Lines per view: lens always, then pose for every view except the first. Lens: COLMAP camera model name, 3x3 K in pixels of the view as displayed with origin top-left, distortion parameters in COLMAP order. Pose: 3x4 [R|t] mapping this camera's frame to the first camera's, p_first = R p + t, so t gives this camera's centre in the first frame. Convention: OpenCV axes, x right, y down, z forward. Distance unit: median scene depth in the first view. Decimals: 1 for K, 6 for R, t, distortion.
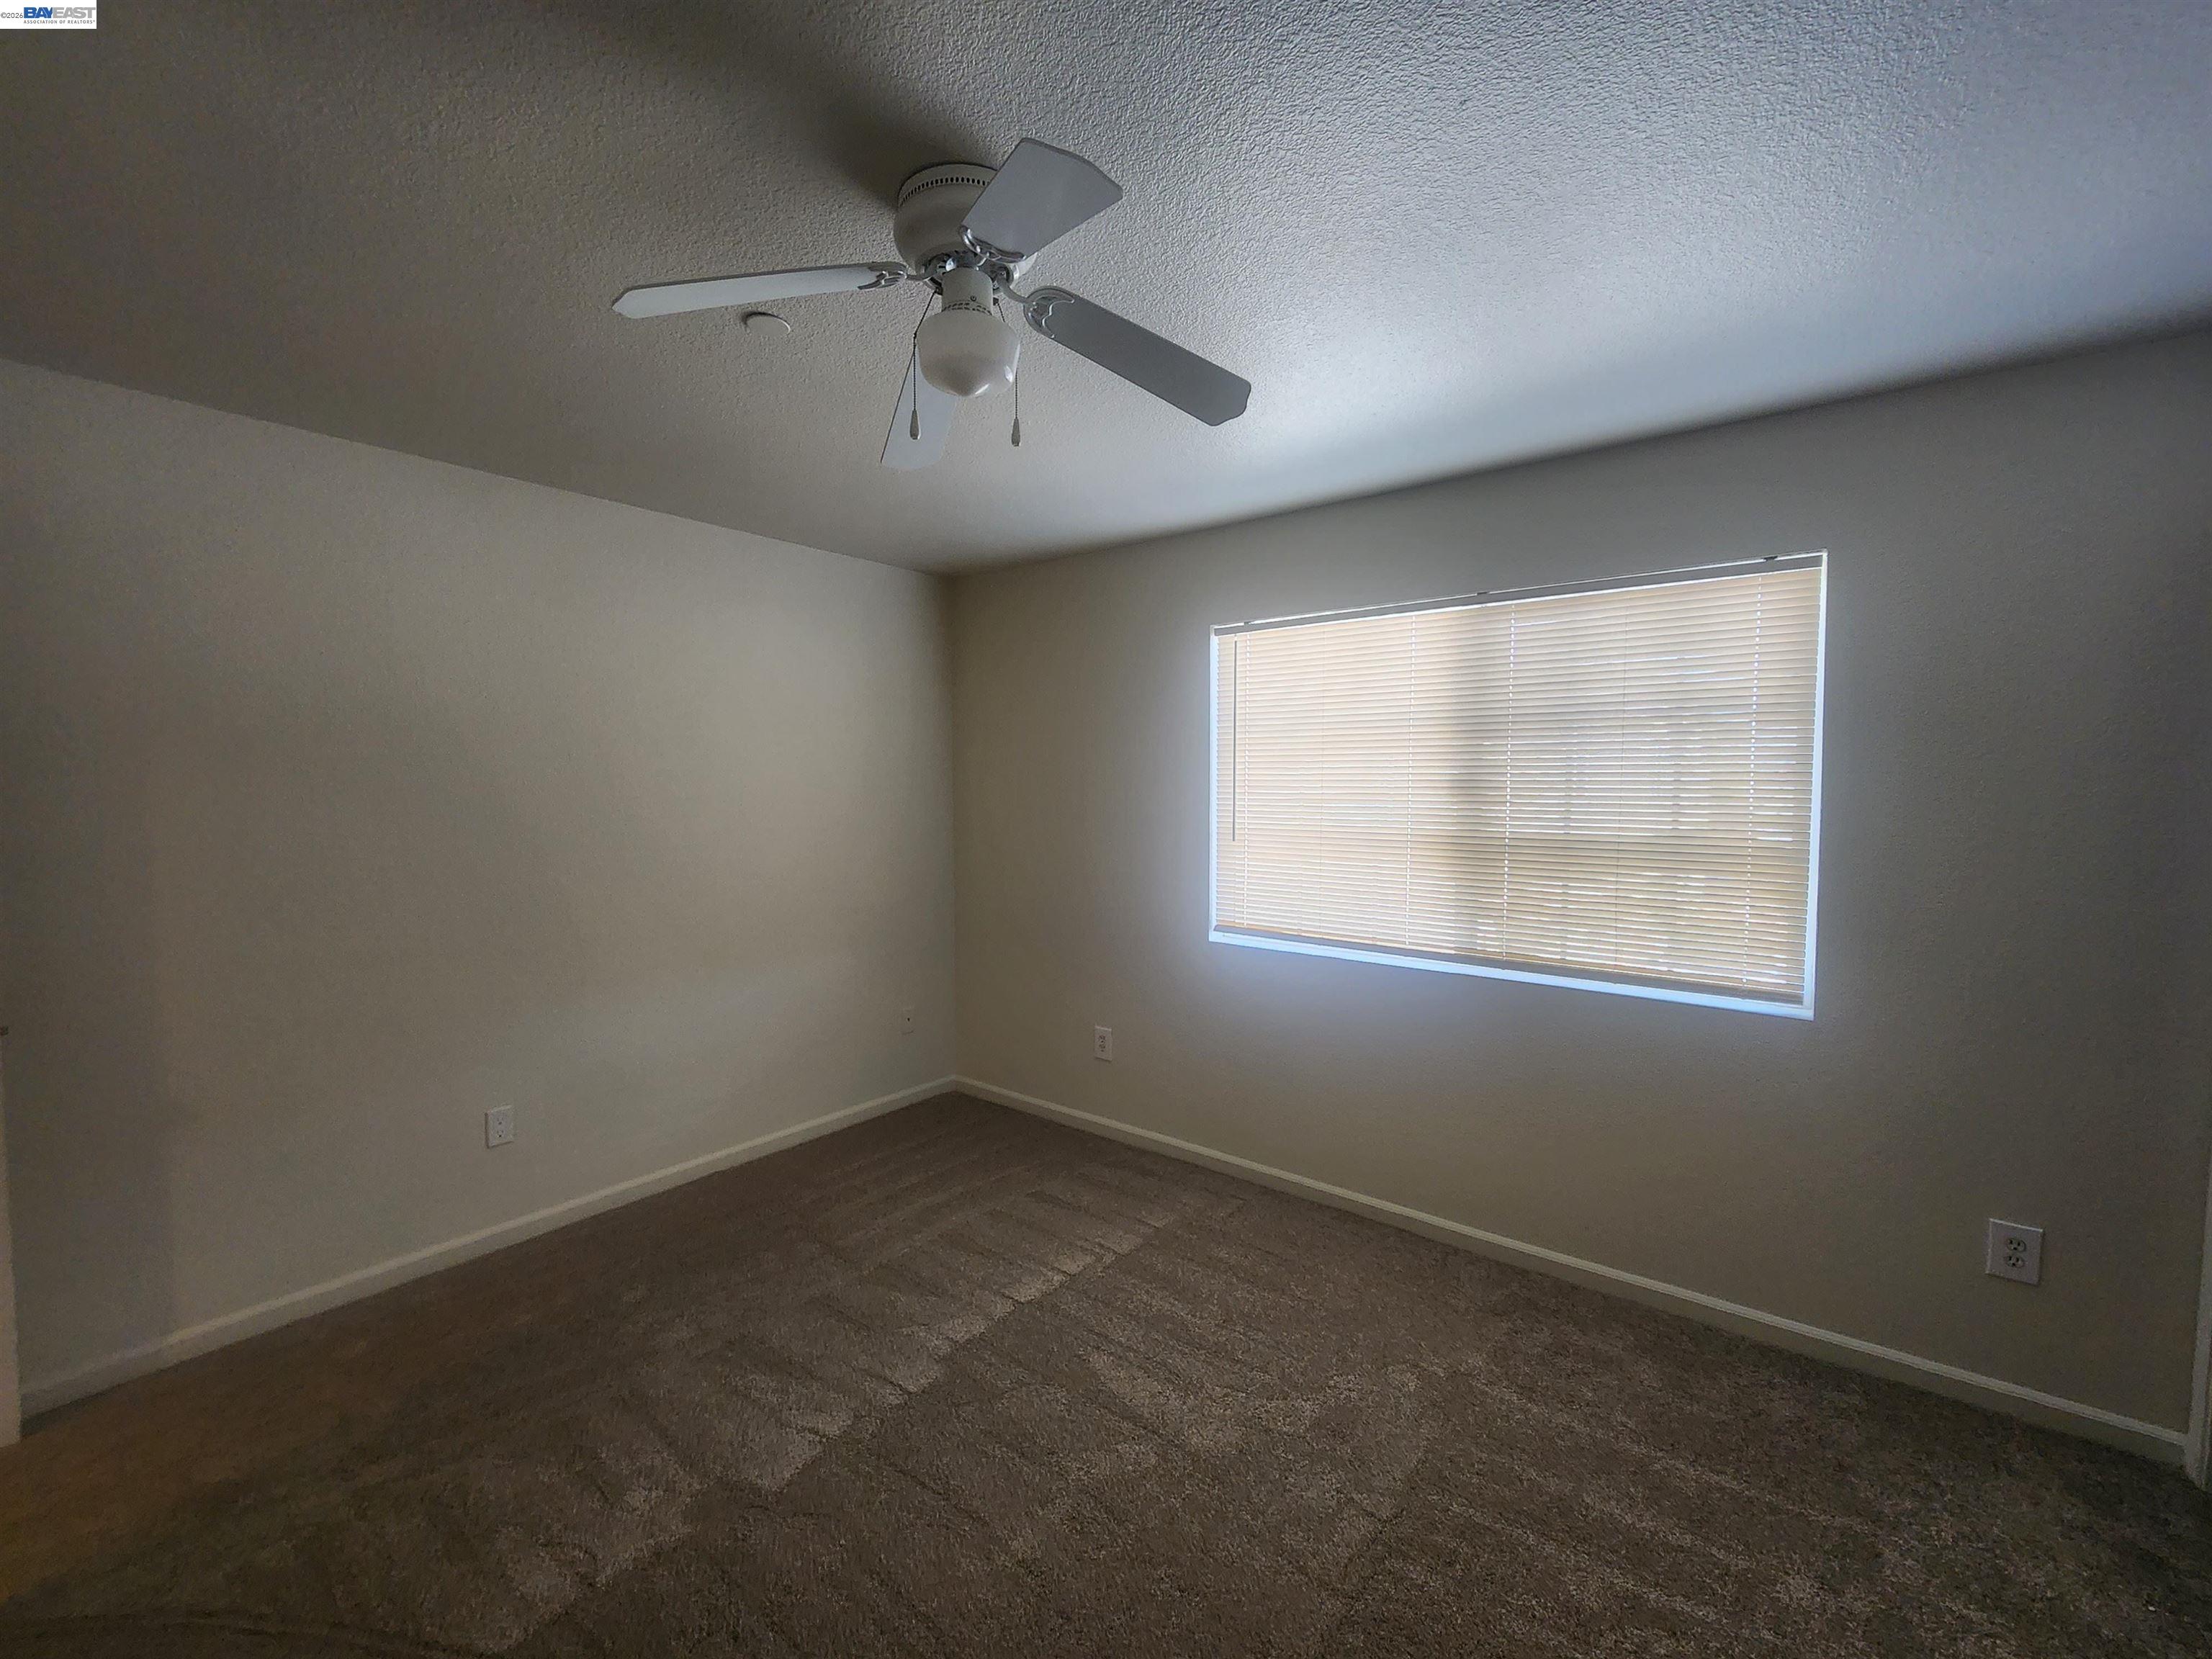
lens RADIAL K [[909.8, 0, 1122.9], [0, 909.8, 837.0], [0, 0, 1]] dist [-0.001803, -0.001242]
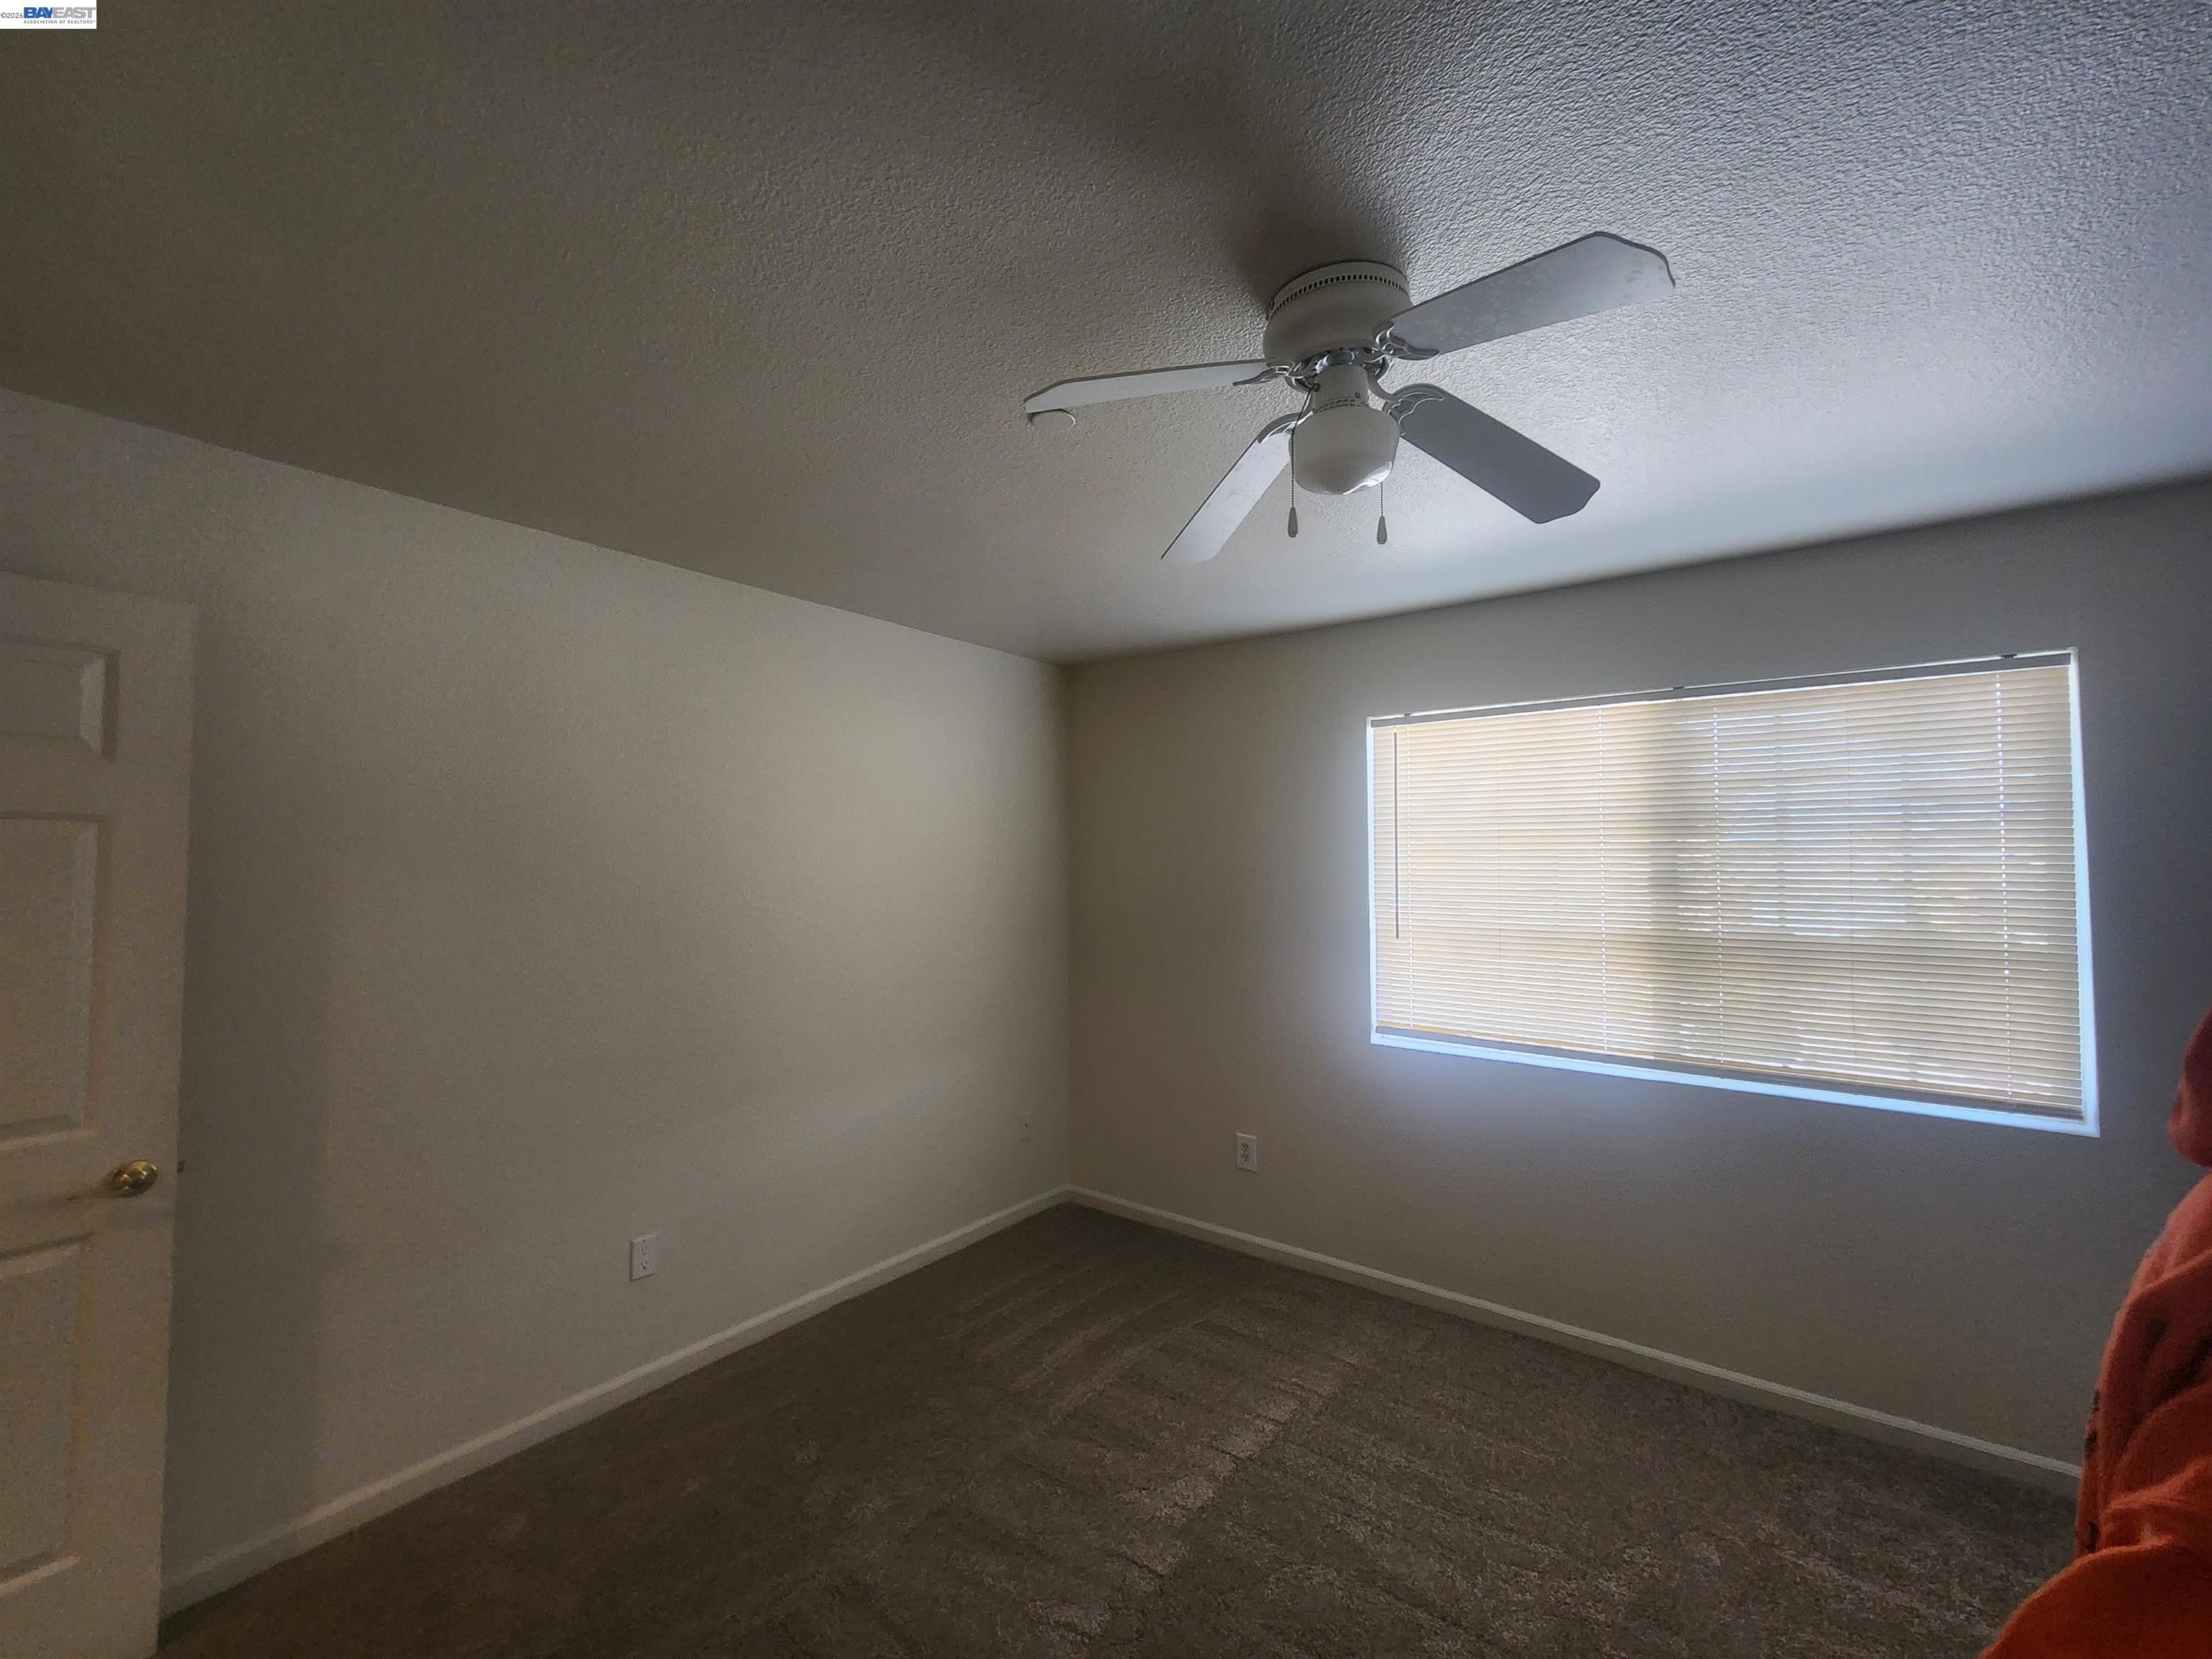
lens RADIAL K [[909.8, 0, 1099.9], [0, 909.8, 838.2], [0, 0, 1]] dist [-0.001803, -0.001242]
pose [[0.999874, 0.000587, 0.015864, -0.262154], [0.000733, 0.996544, -0.083061, -0.027050], [-0.015858, 0.083063, 0.996418, 0.050378]]
